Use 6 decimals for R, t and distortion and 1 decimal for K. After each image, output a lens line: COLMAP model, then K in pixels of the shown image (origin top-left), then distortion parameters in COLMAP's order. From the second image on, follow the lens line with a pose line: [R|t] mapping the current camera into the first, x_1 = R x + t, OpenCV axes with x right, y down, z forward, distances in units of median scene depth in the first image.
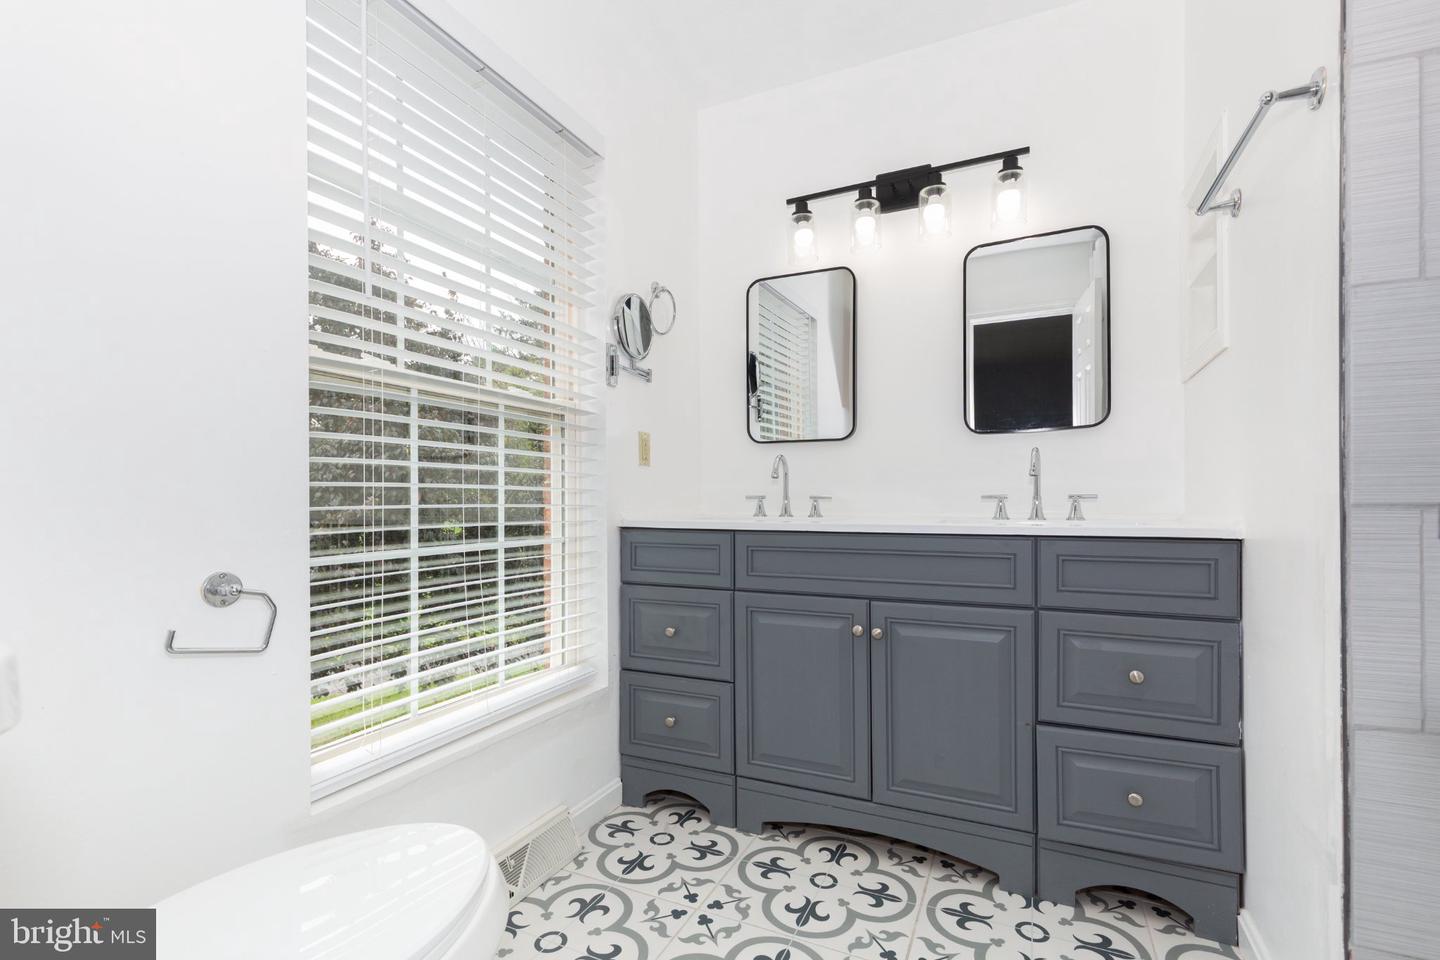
lens RADIAL K [[660.1, 0, 720.9], [0, 660.1, 490.2], [0, 0, 1]] dist [0.003635, 0.000008]
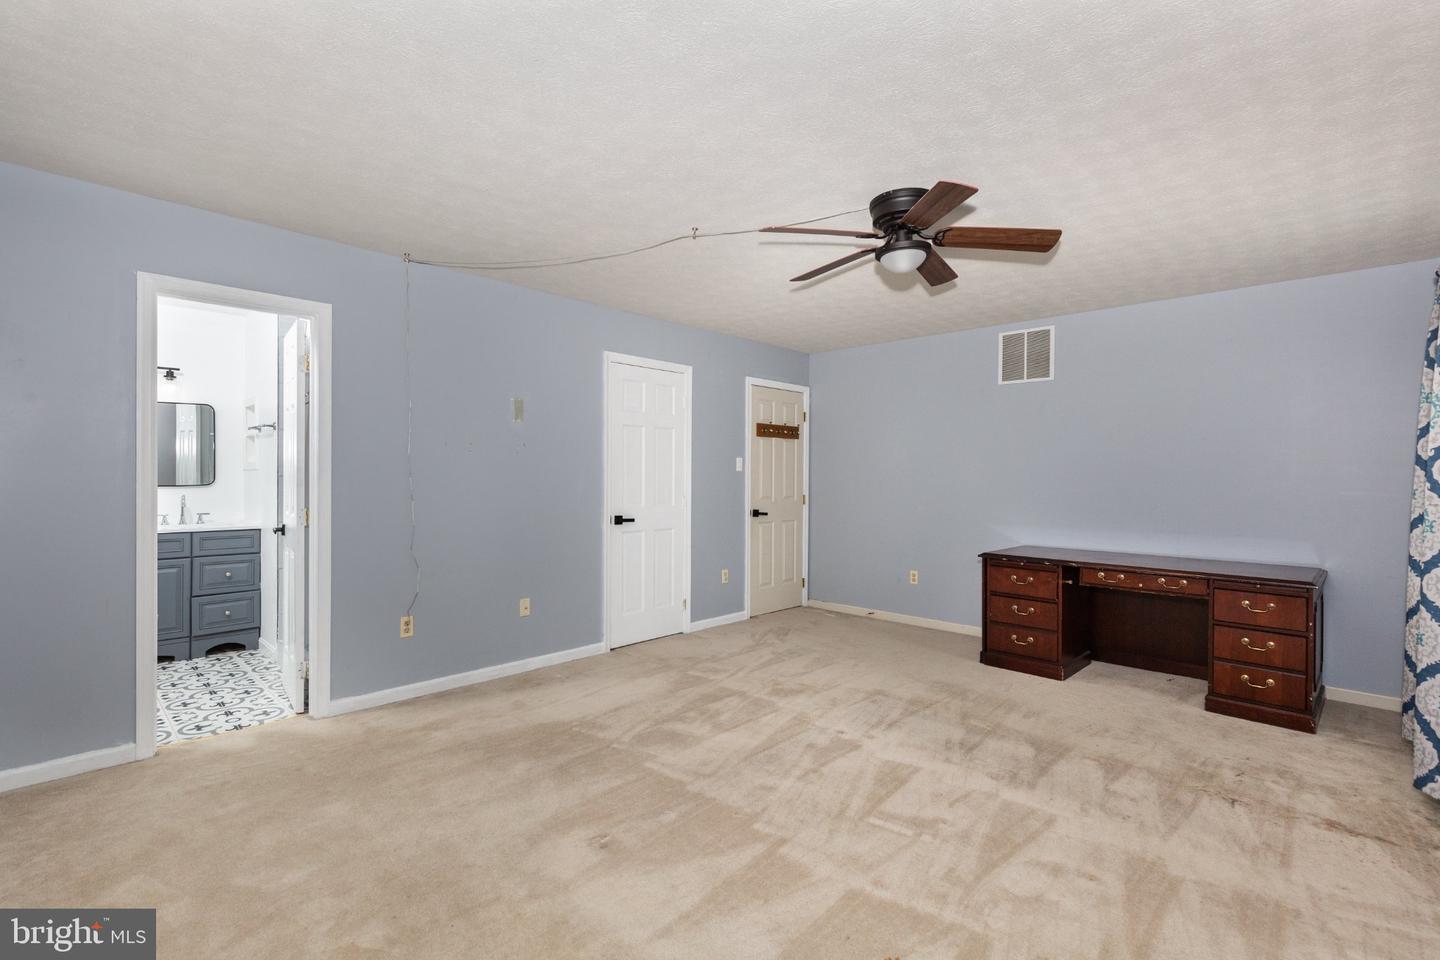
lens RADIAL K [[660.1, 0, 720.9], [0, 660.1, 490.2], [0, 0, 1]] dist [0.003635, 0.000008]
pose [[0.293464, -0.006357, 0.955949, -1.584724], [-0.028578, 0.999473, 0.015419, -0.219061], [-0.955543, -0.031844, 0.293127, -2.014583]]
